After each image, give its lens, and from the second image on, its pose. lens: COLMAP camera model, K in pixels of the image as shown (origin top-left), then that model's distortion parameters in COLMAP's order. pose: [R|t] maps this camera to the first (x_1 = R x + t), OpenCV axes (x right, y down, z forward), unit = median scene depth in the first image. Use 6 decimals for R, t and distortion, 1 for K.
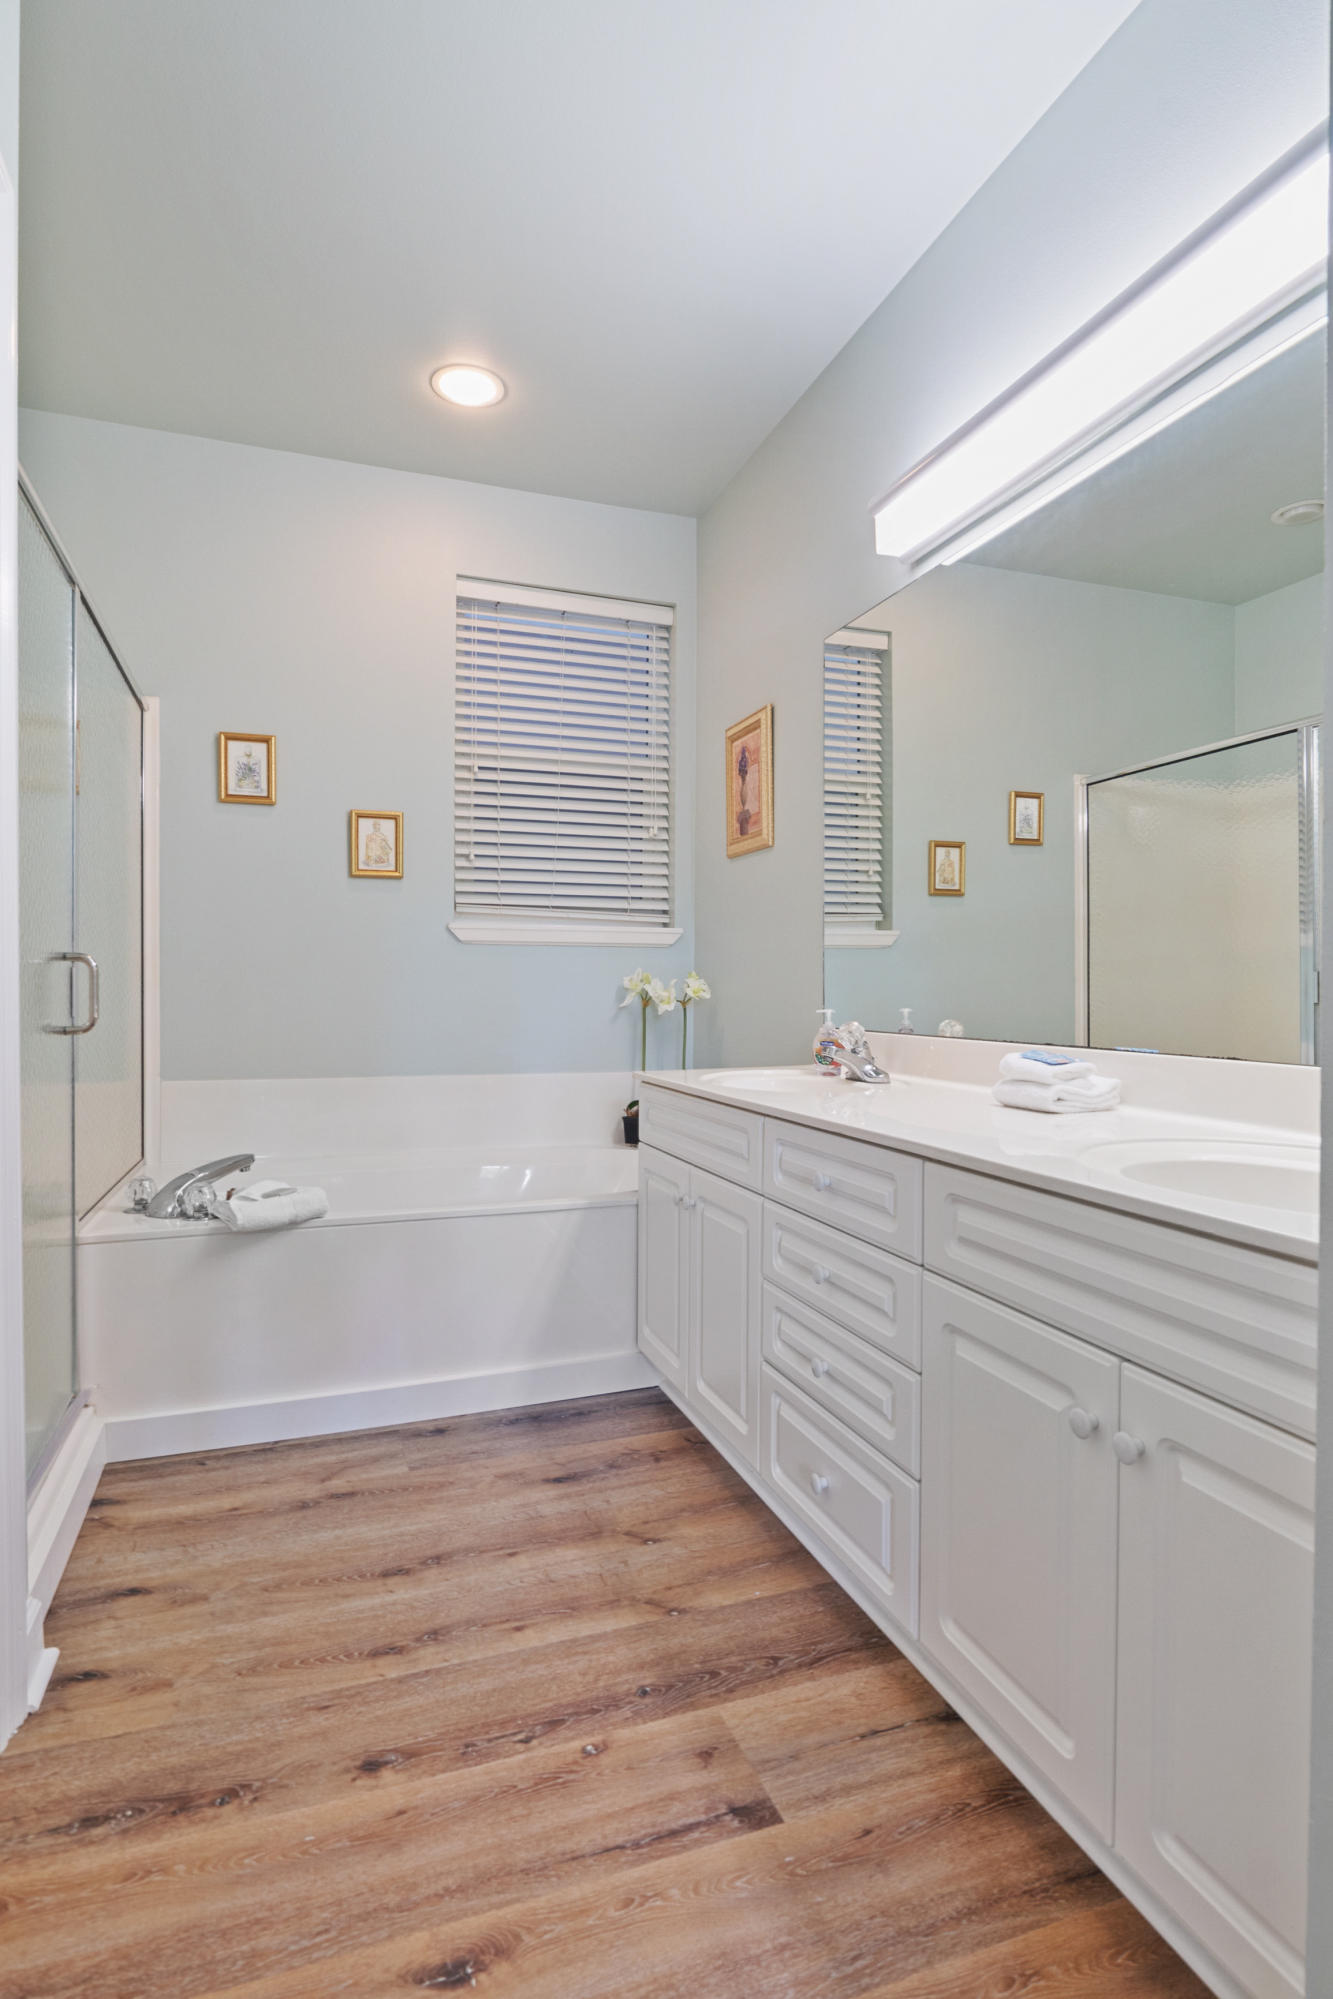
lens RADIAL K [[1060.8, 0, 667.8], [0, 1060.8, 992.5], [0, 0, 1]] dist [-0.001152, -0.002382]
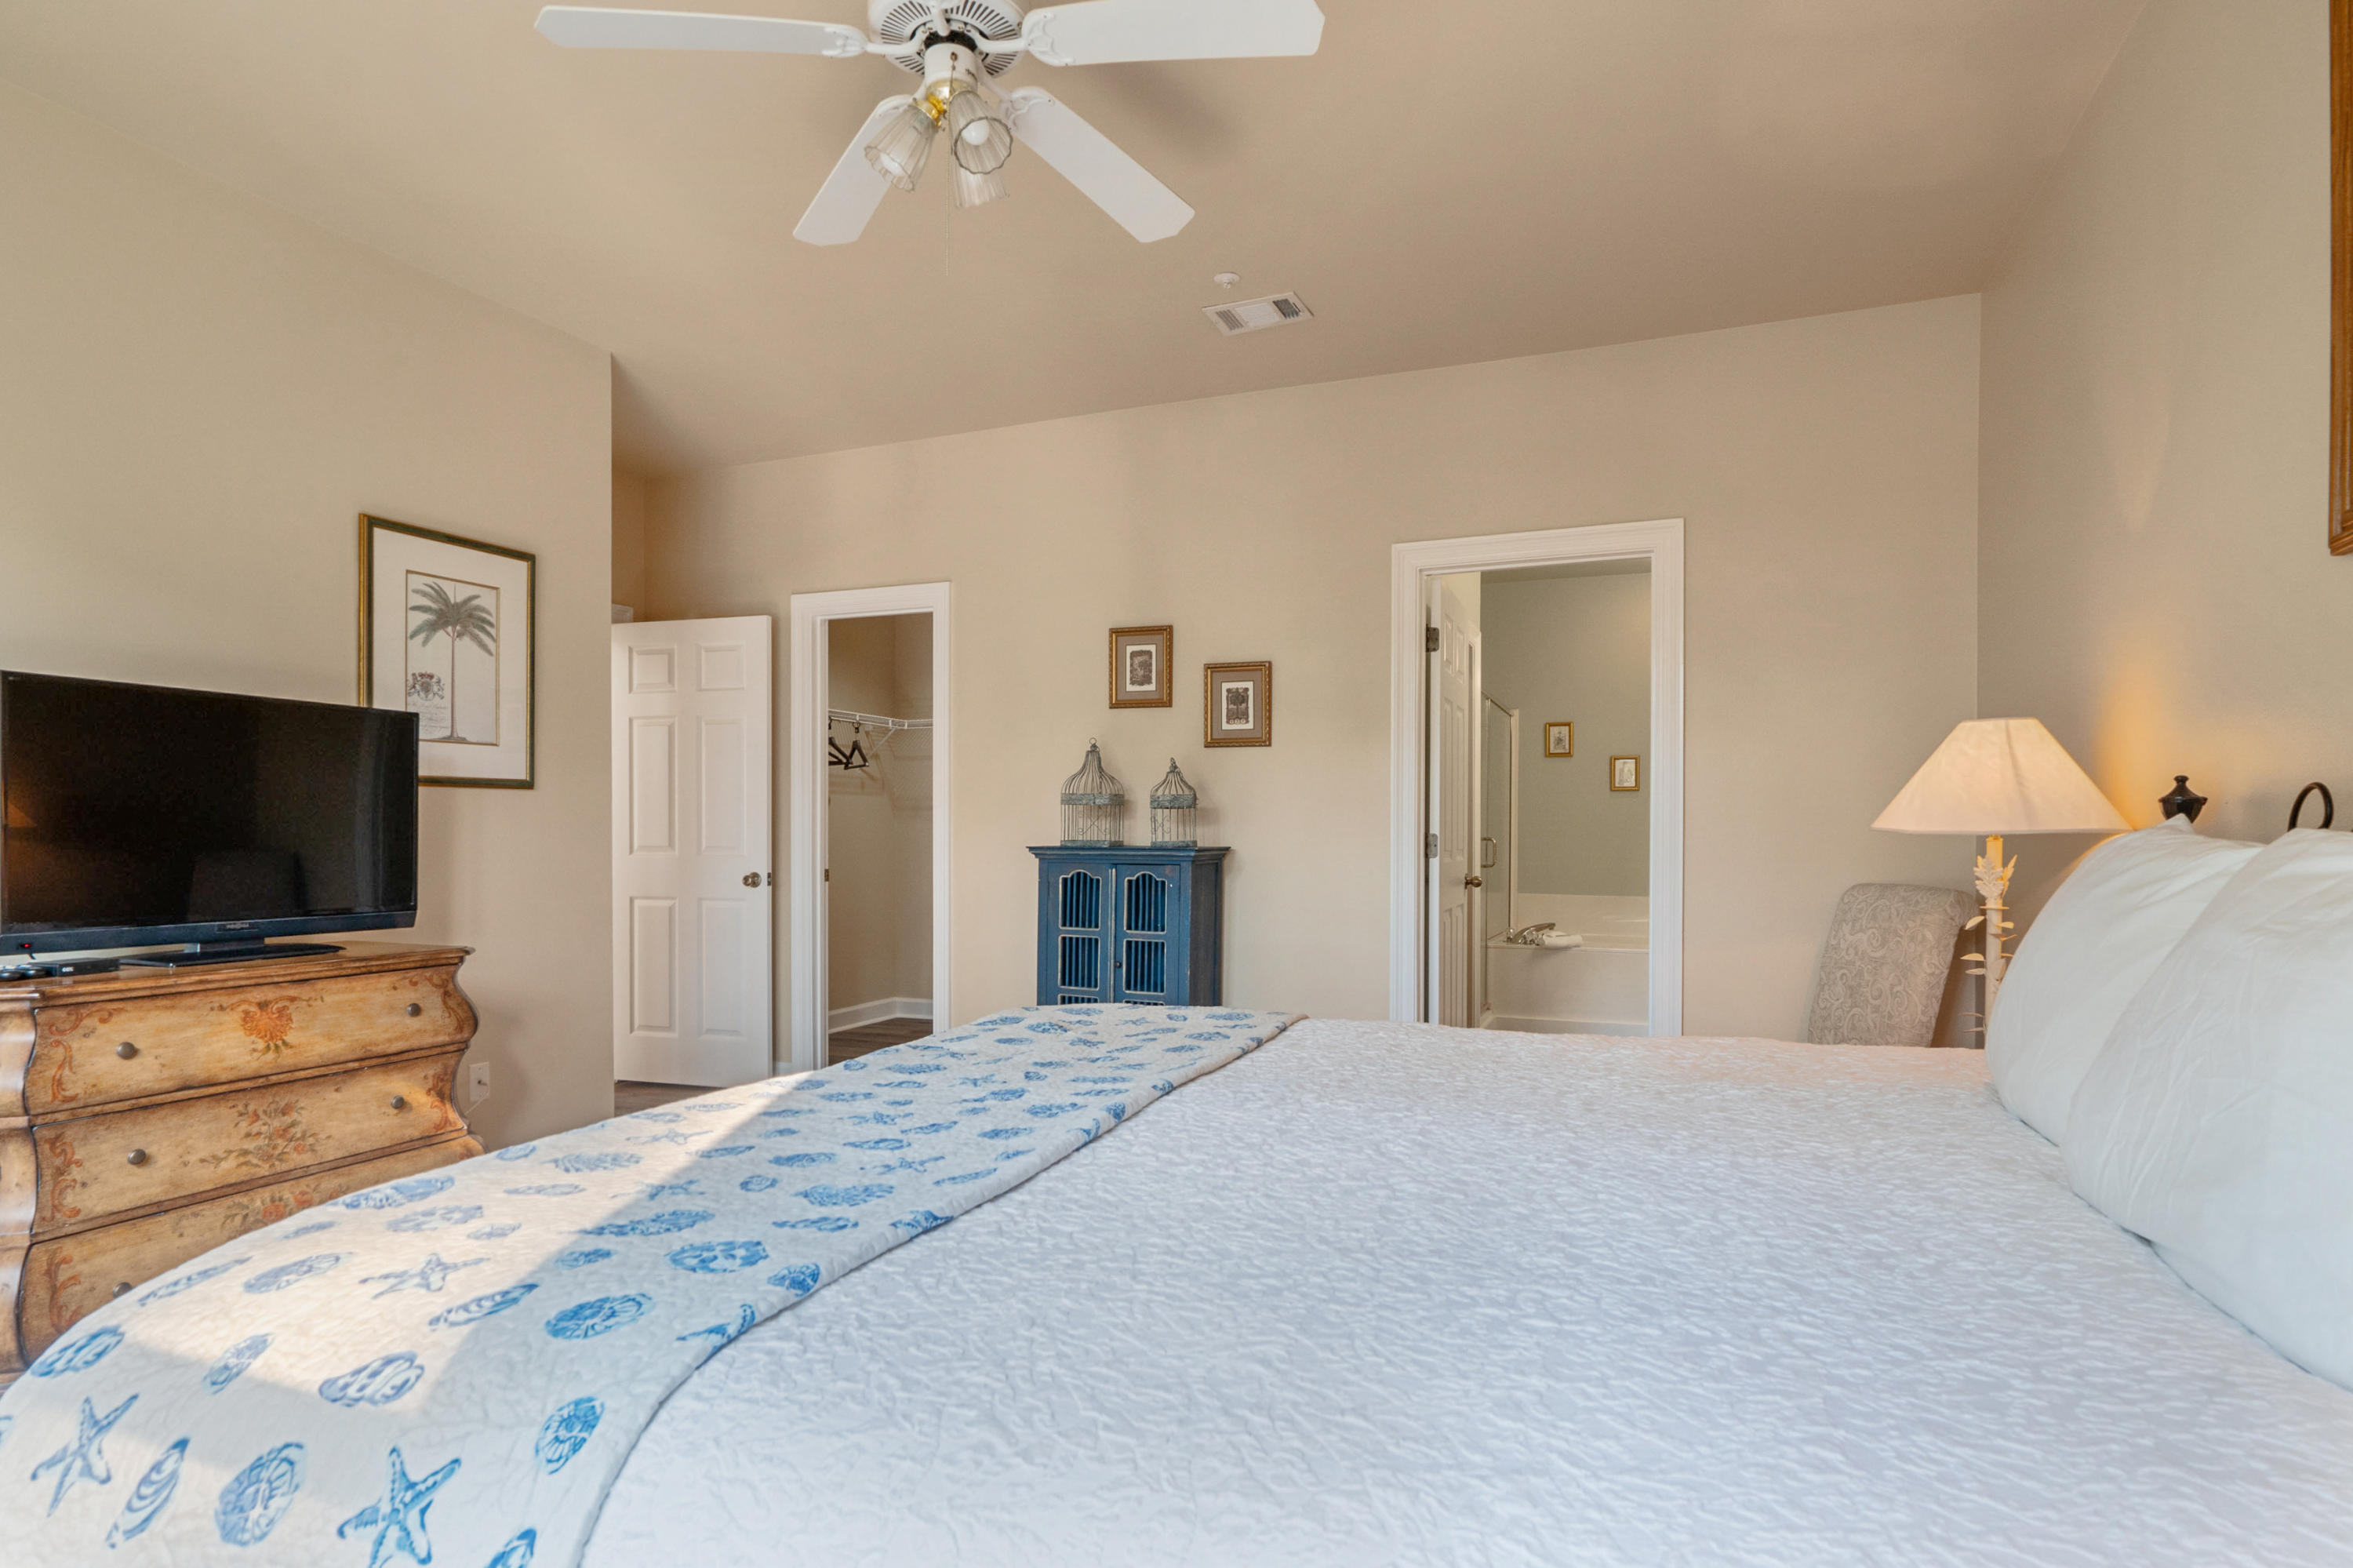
lens RADIAL K [[1248.8, 0, 1178.4], [0, 1248.8, 832.2], [0, 0, 1]] dist [-0.001152, -0.002382]
pose [[0.750904, -0.000734, -0.660410, 0.626221], [-0.006203, 0.999947, -0.008164, -0.011375], [0.660382, 0.010227, 0.750860, -1.256528]]
